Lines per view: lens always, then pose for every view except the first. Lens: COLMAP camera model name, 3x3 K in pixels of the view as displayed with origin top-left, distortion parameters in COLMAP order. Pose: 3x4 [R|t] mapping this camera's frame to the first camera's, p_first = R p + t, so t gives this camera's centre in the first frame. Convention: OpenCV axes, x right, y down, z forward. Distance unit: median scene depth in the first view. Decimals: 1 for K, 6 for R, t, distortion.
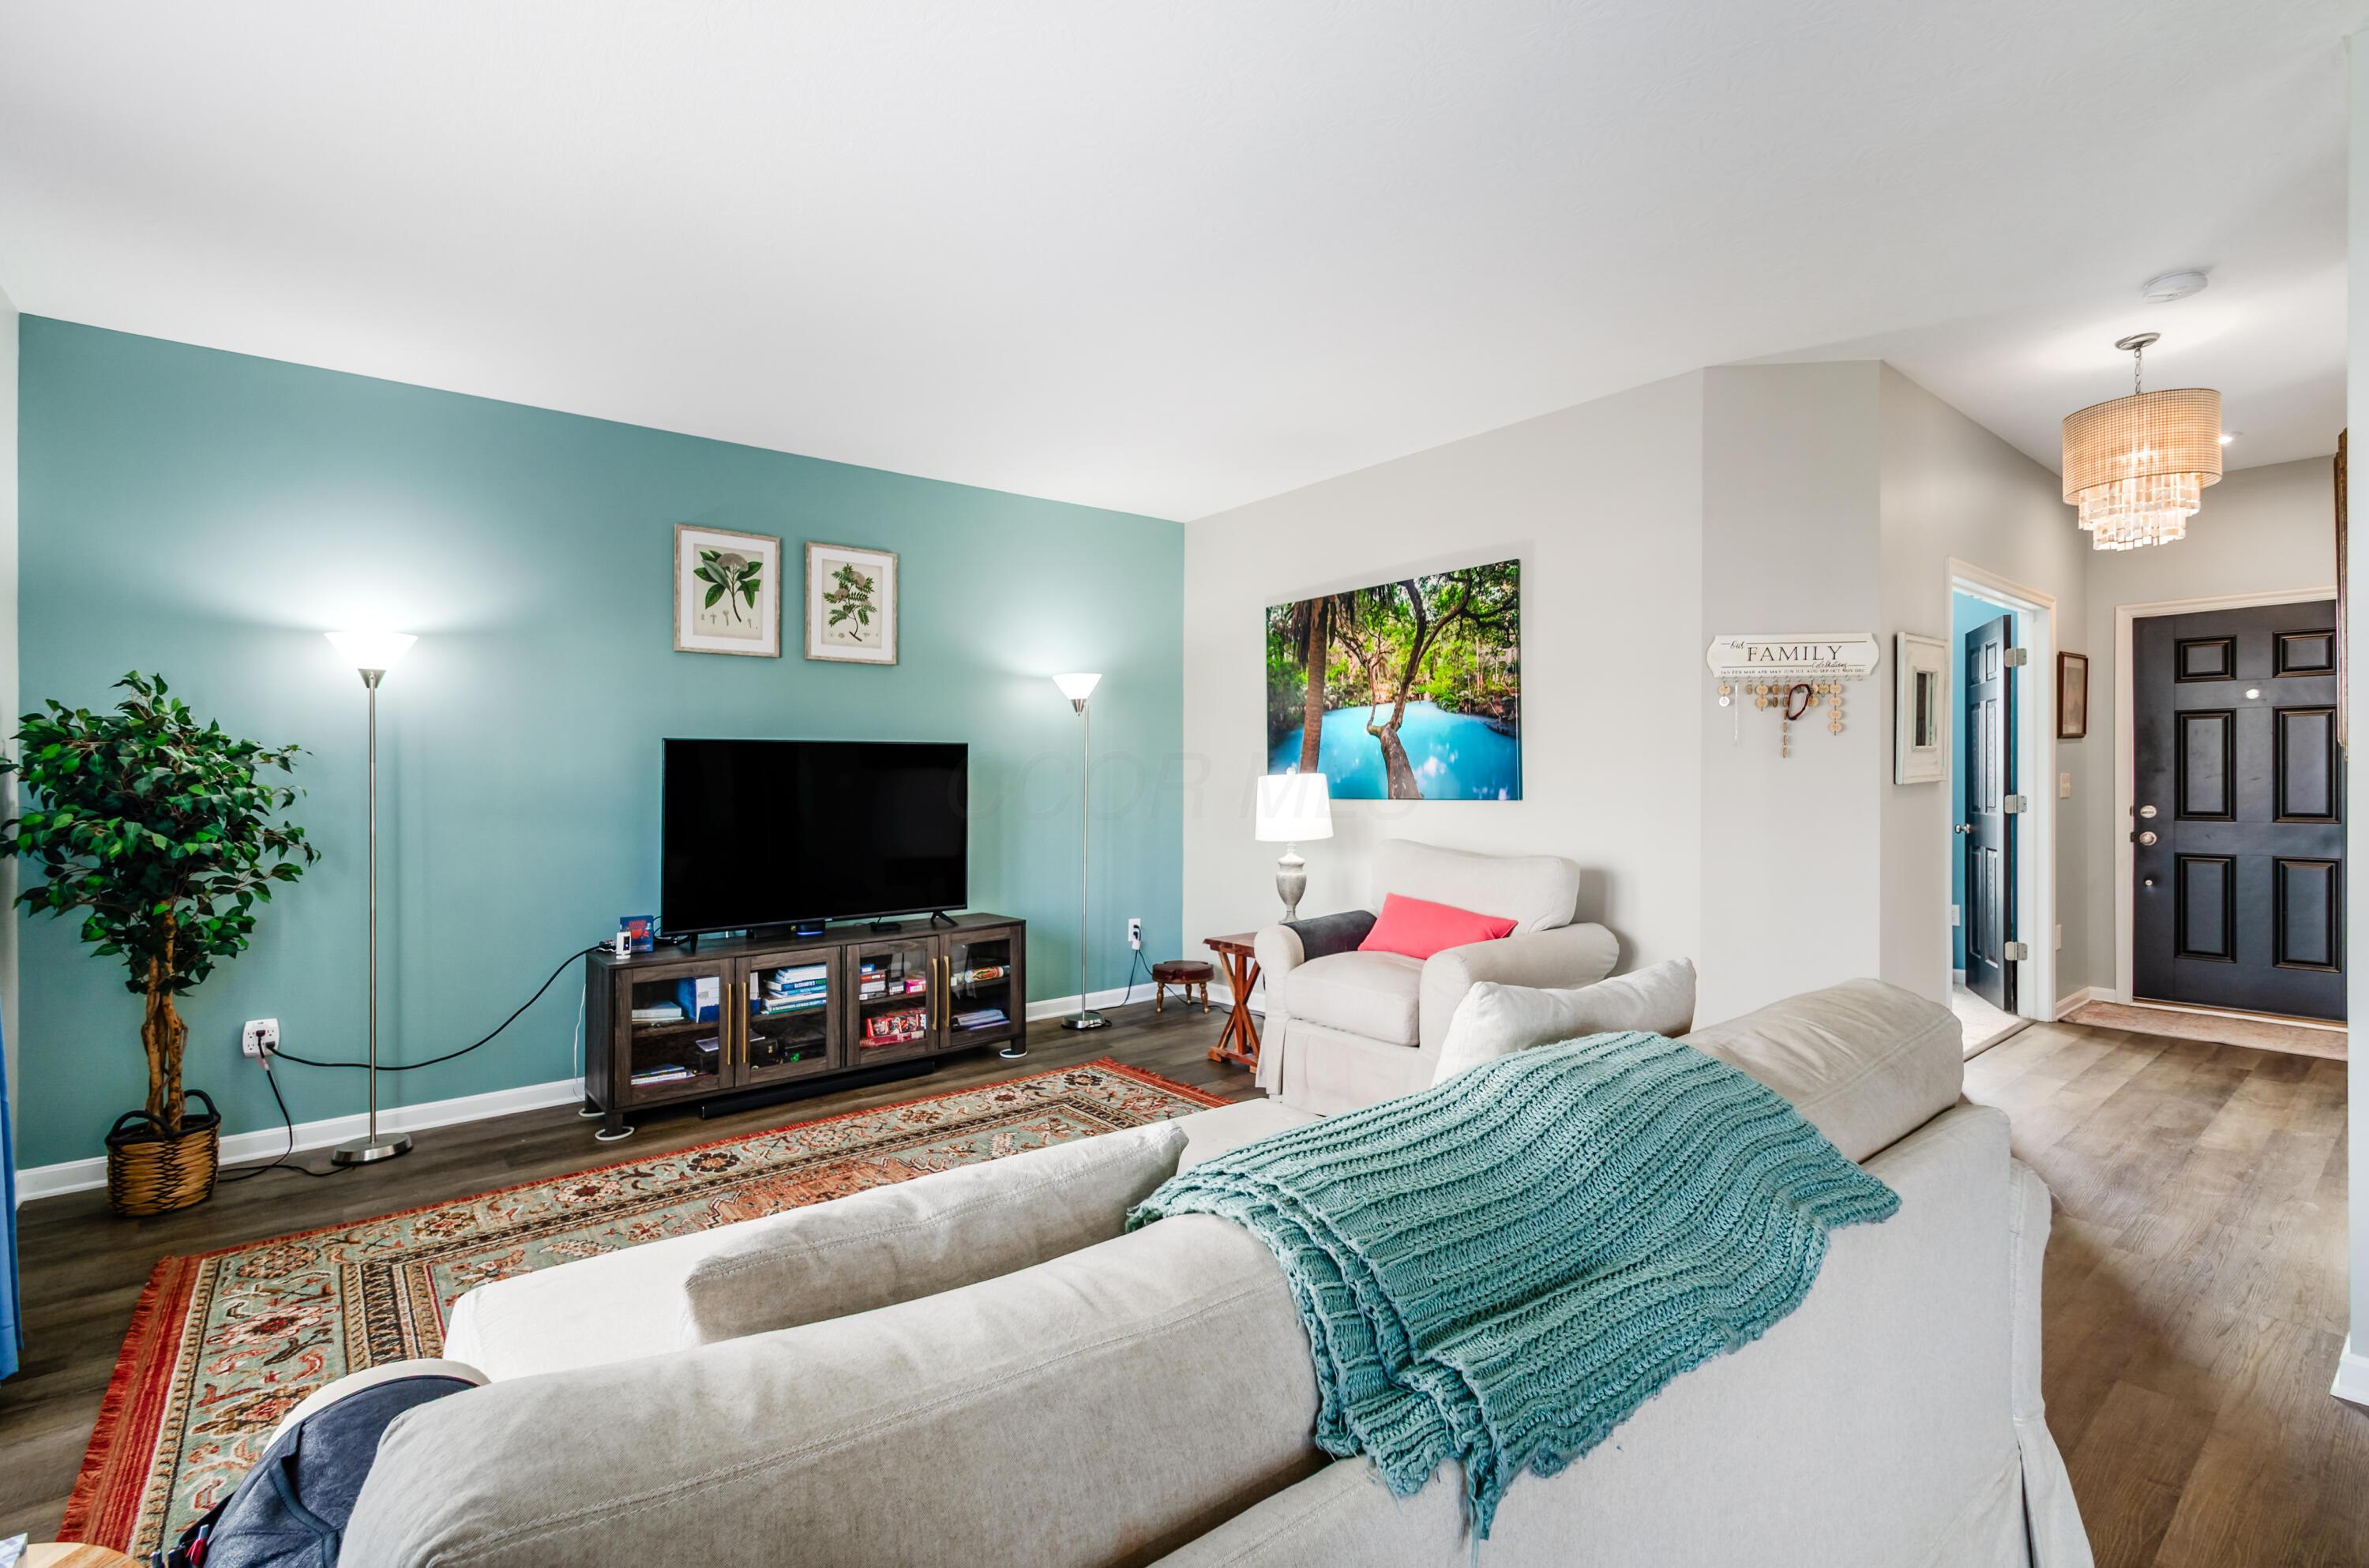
lens RADIAL K [[1058.2, 0, 1175.7], [0, 1058.2, 779.8], [0, 0, 1]] dist [0.002536, -0.000044]
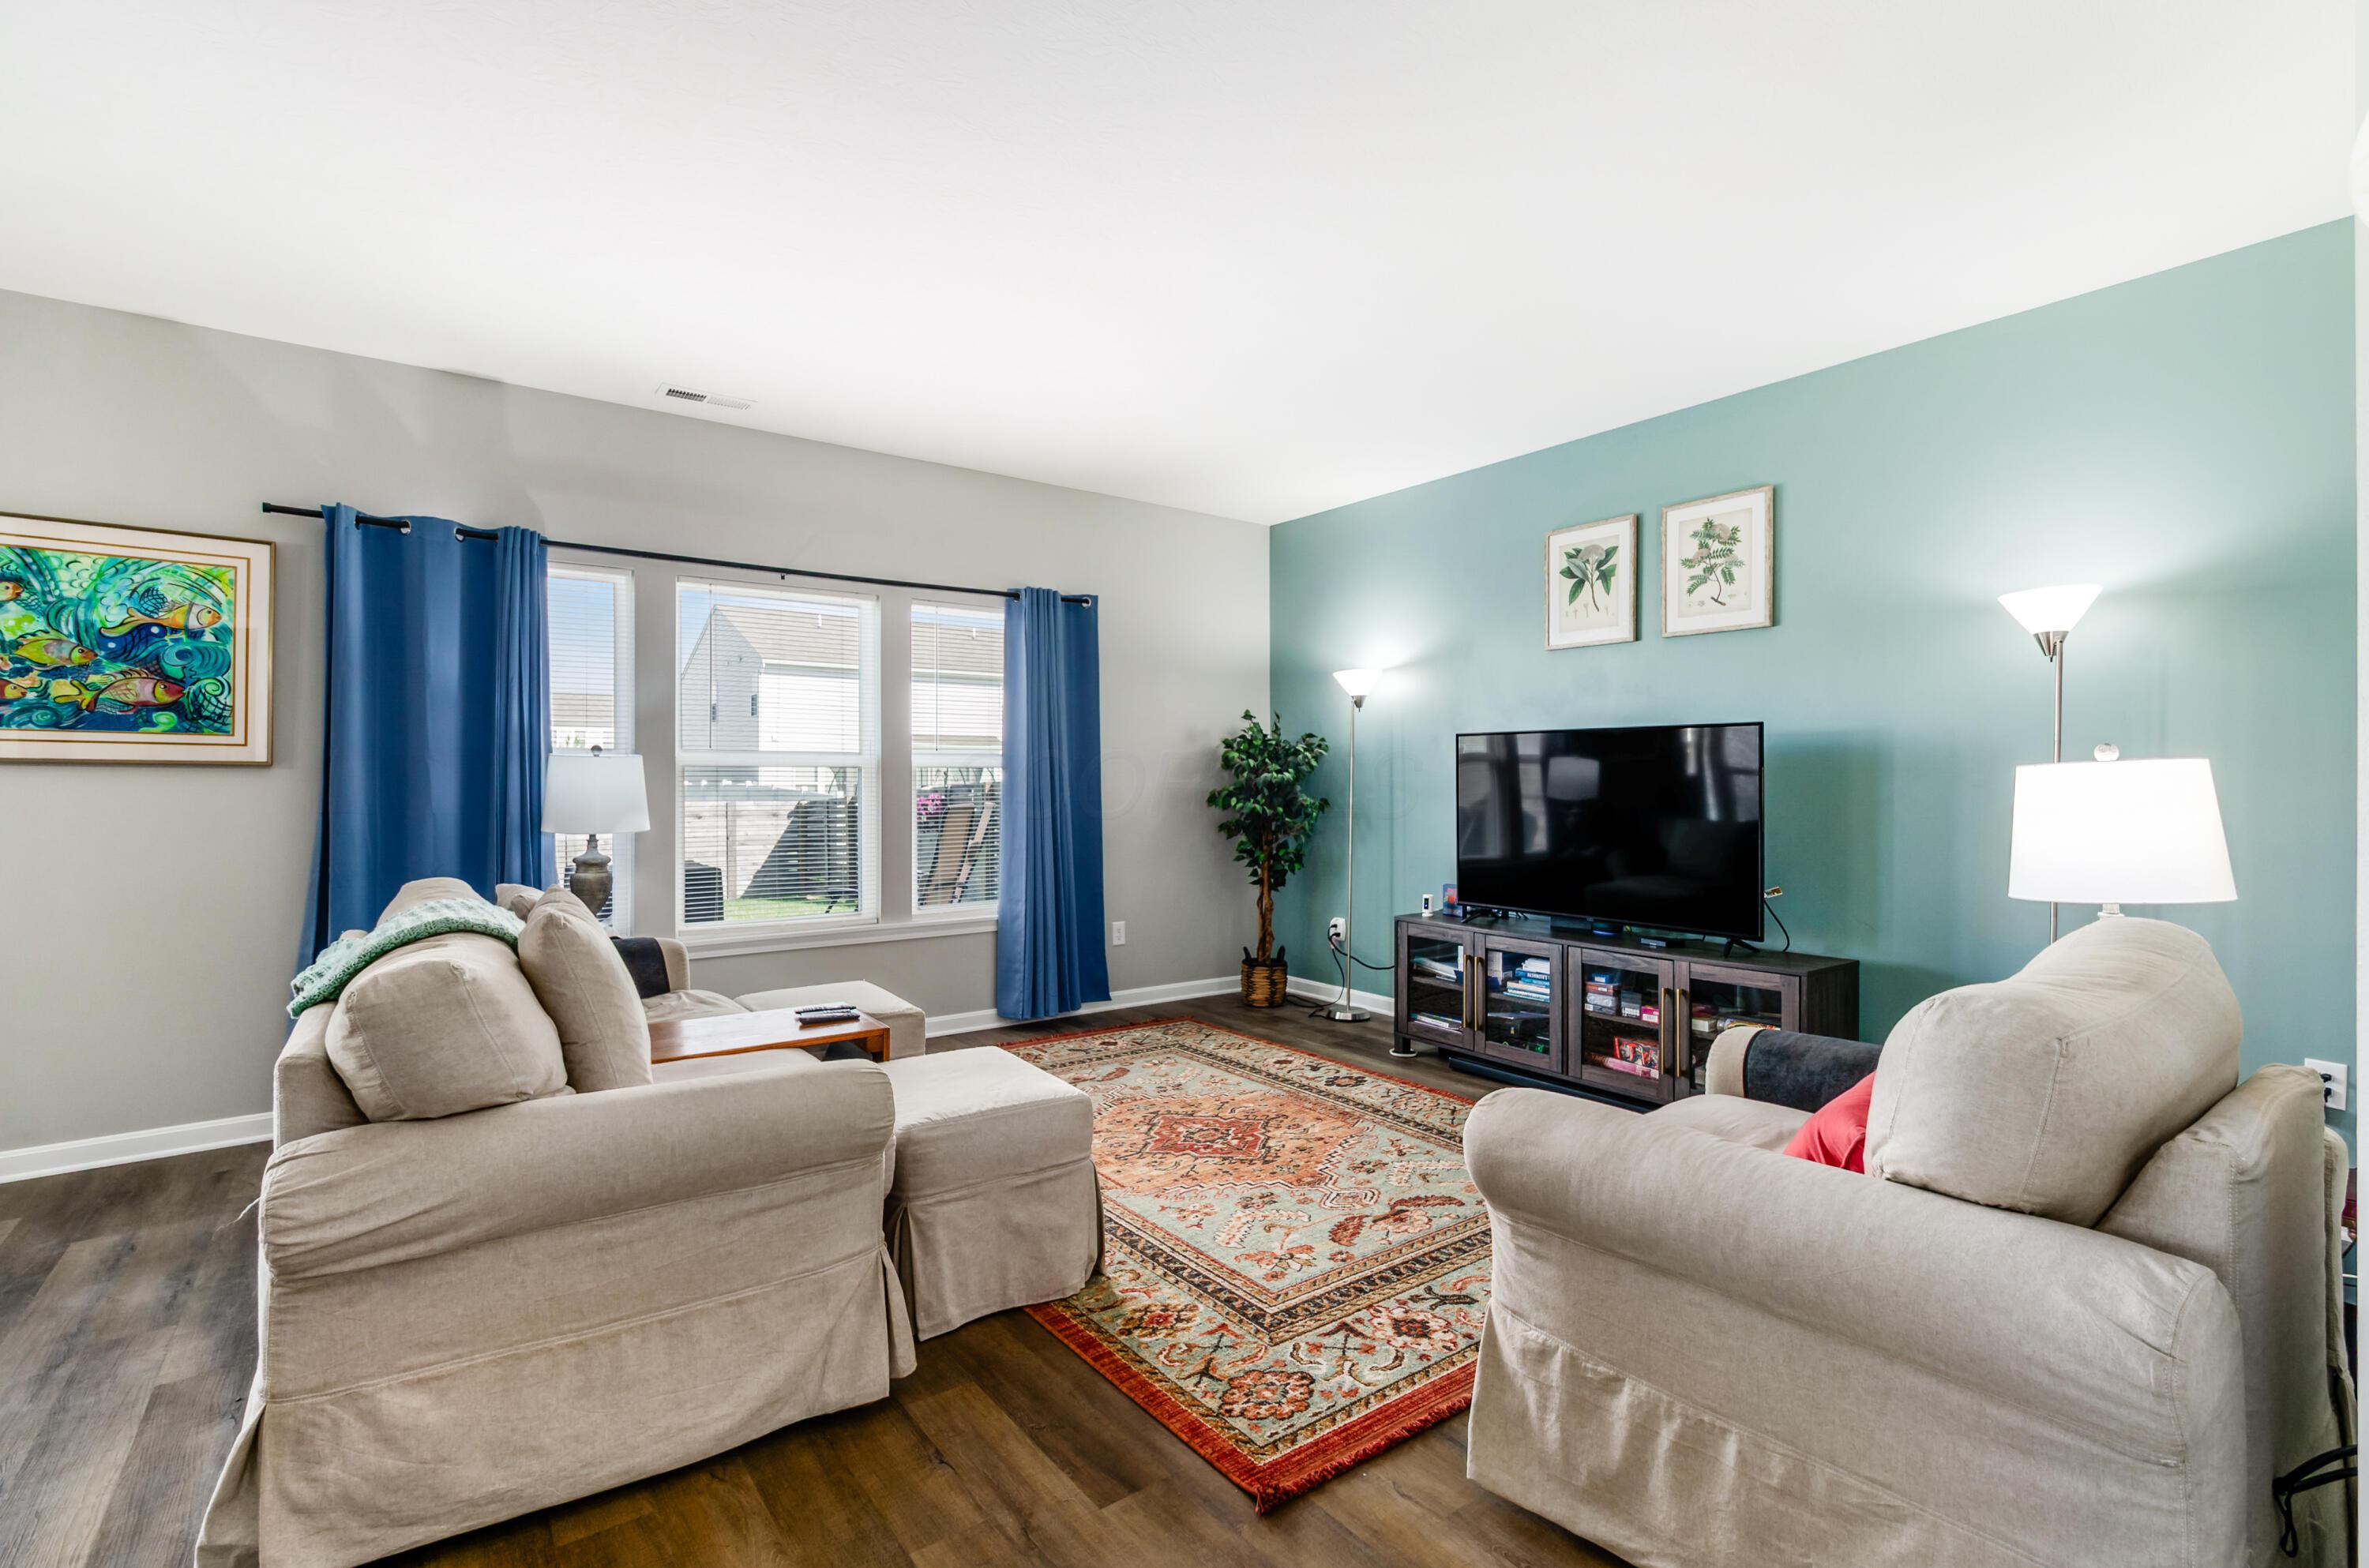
lens RADIAL K [[1058.2, 0, 1175.7], [0, 1058.2, 779.8], [0, 0, 1]] dist [0.002536, -0.000044]
pose [[-0.037964, 0.007540, -0.999251, 0.600815], [-0.004979, 0.999958, 0.007735, 0.003076], [0.999267, 0.005269, -0.037925, 0.644156]]
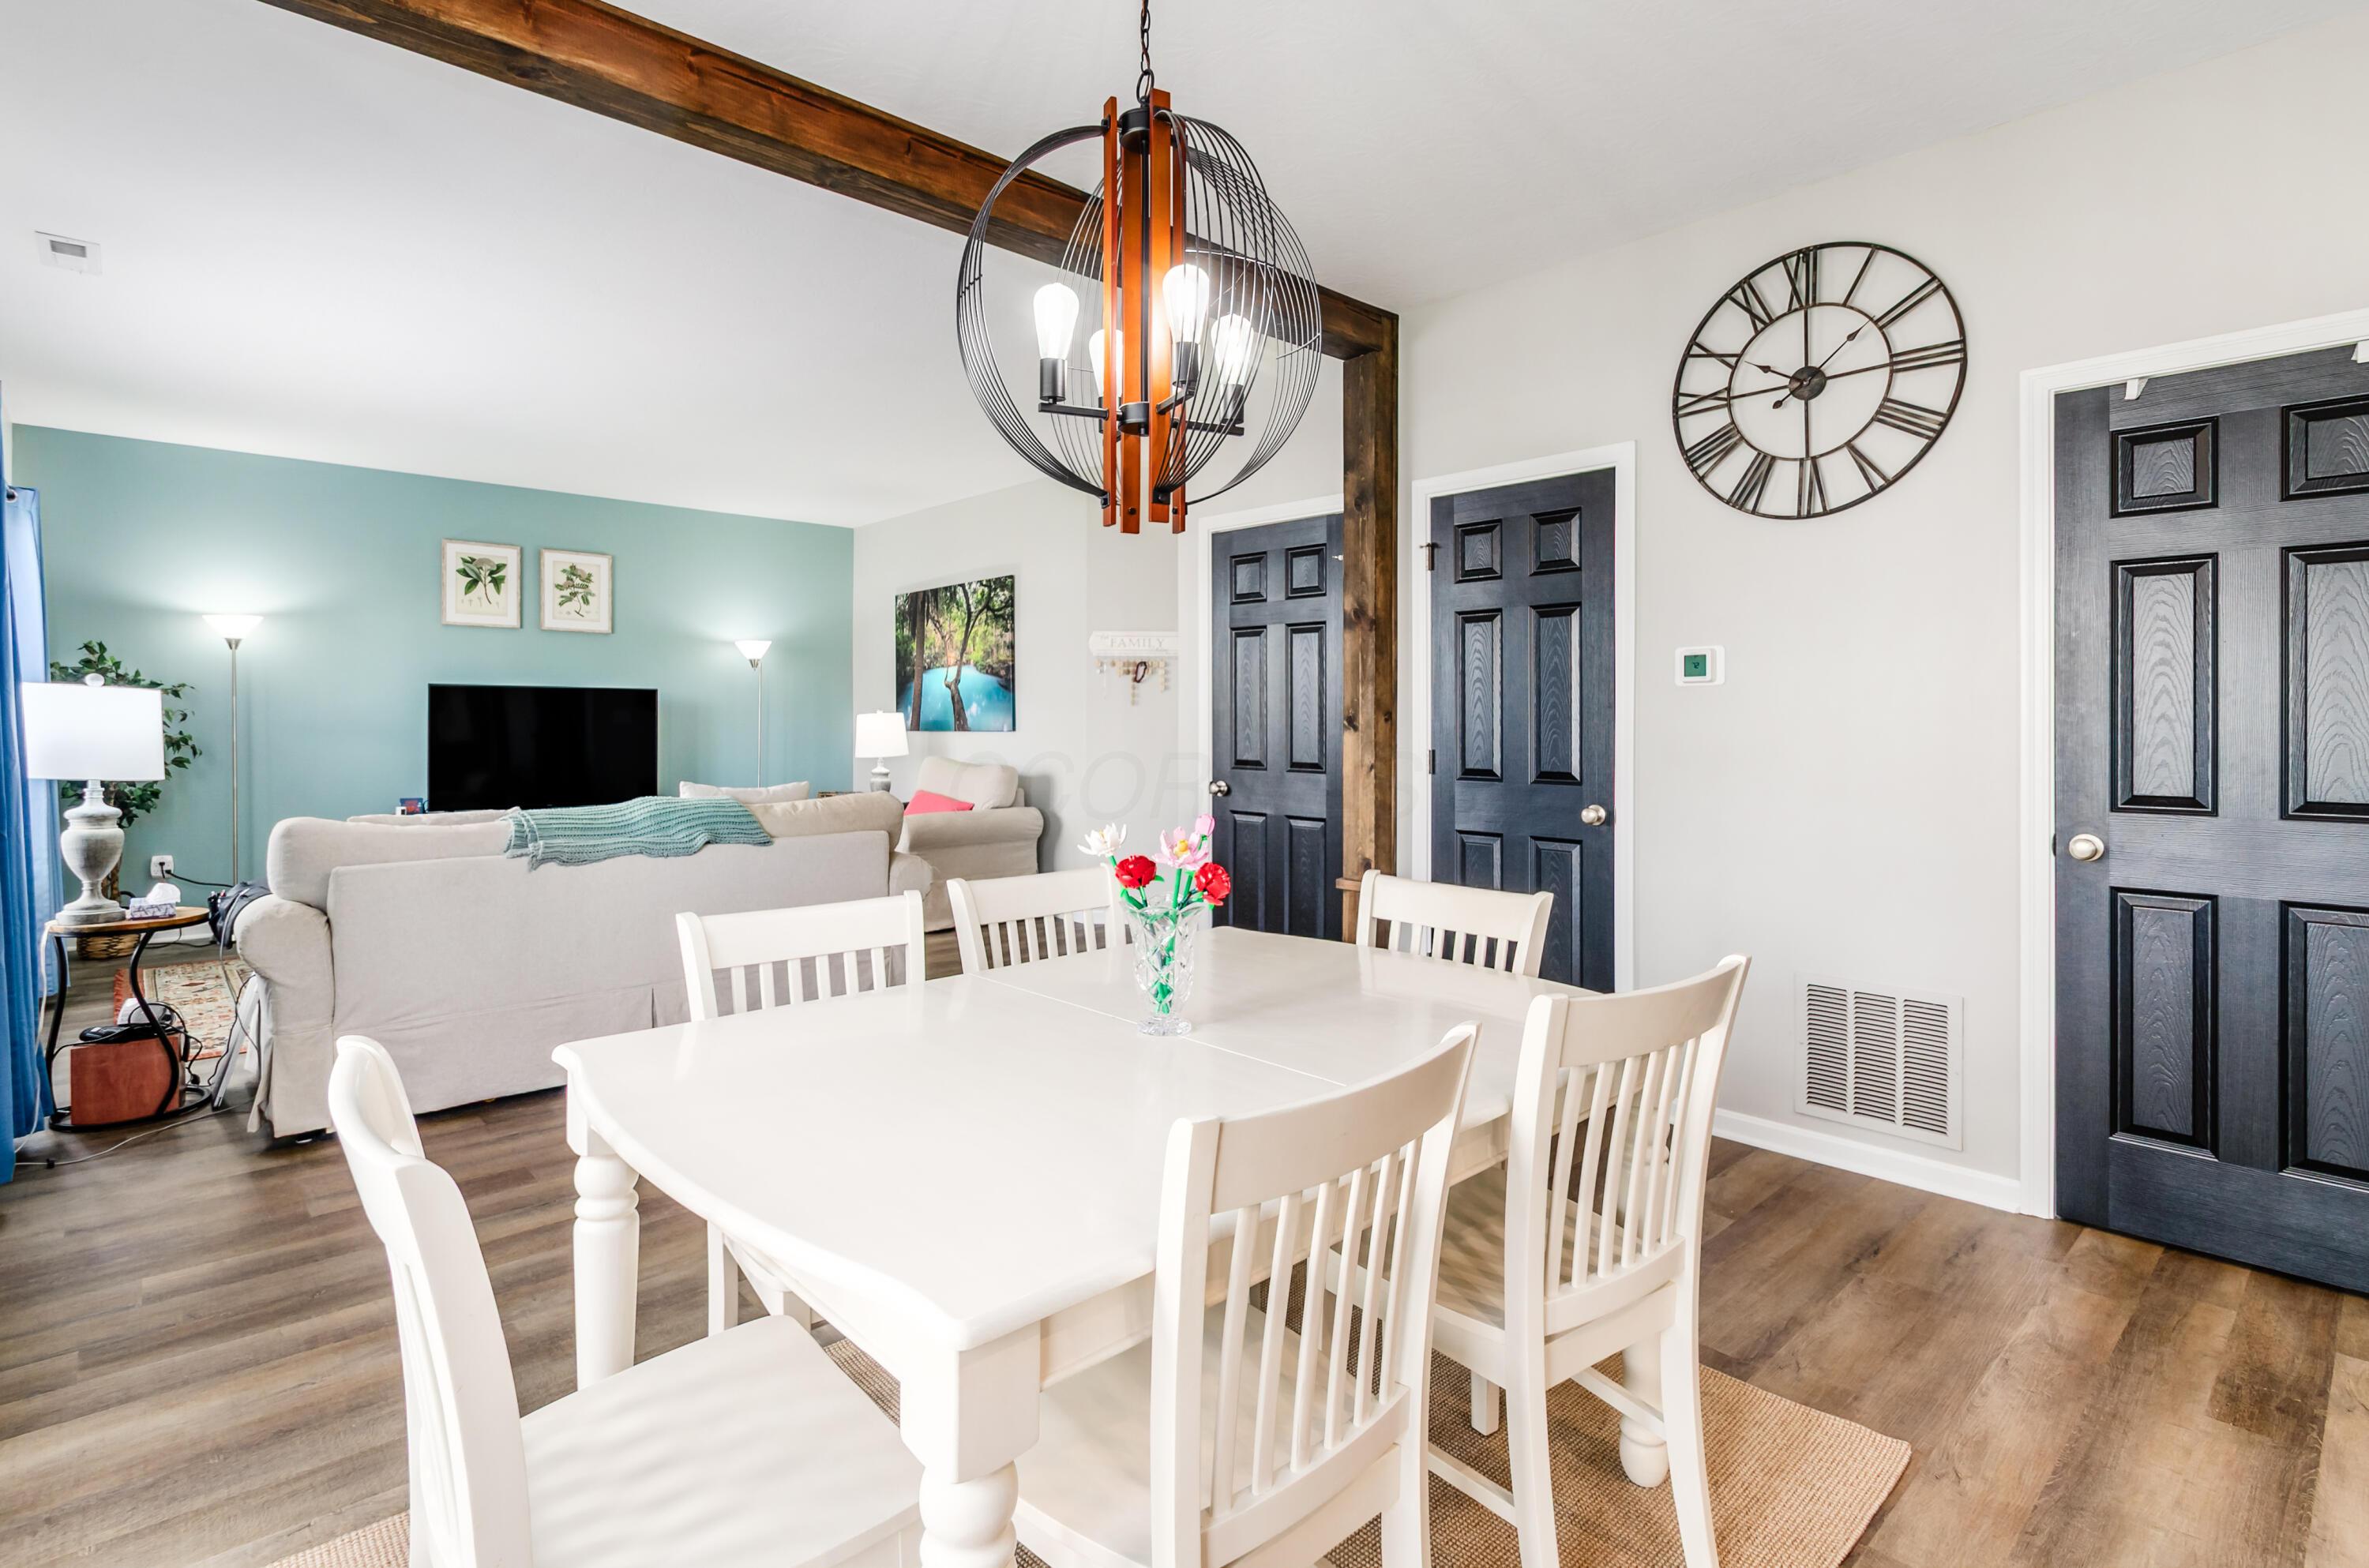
lens RADIAL K [[1134.7, 0, 1195.9], [0, 1134.7, 758.9], [0, 0, 1]] dist [-0.002094, -0.001622]
pose [[0.997675, 0.011321, 0.067211, 0.467698], [-0.013135, 0.999560, 0.026611, 0.011251], [-0.066880, -0.027432, 0.997384, -0.650079]]
